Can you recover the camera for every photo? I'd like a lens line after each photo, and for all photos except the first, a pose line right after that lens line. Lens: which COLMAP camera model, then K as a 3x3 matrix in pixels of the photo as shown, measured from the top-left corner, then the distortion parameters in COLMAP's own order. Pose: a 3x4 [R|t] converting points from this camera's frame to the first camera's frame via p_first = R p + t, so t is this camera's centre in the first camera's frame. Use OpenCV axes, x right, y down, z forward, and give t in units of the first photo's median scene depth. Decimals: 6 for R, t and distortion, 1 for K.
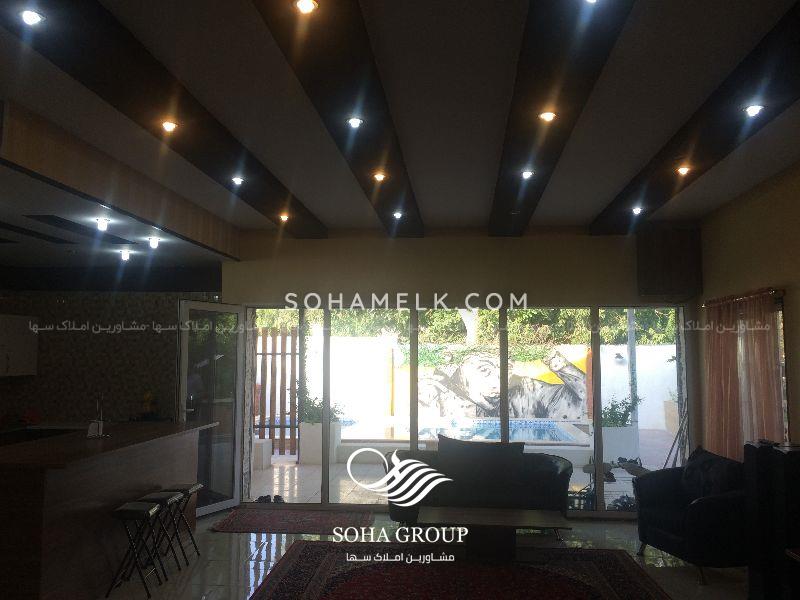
lens RADIAL K [[695.0, 0, 400.0], [0, 695.0, 300.0], [0, 0, 1]] dist [0.114321, -0.143273]
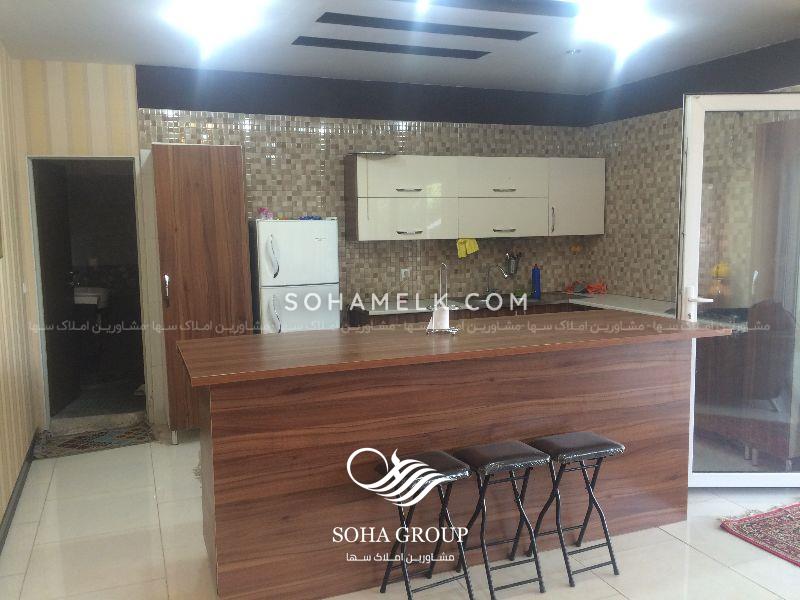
lens RADIAL K [[695.0, 0, 400.0], [0, 695.0, 300.0], [0, 0, 1]] dist [0.114321, -0.143273]
pose [[0.446563, 0.091801, -0.890030, 0.074077], [0.085465, 0.985798, 0.144560, 0.047261], [0.890661, -0.140621, 0.432375, 0.464727]]
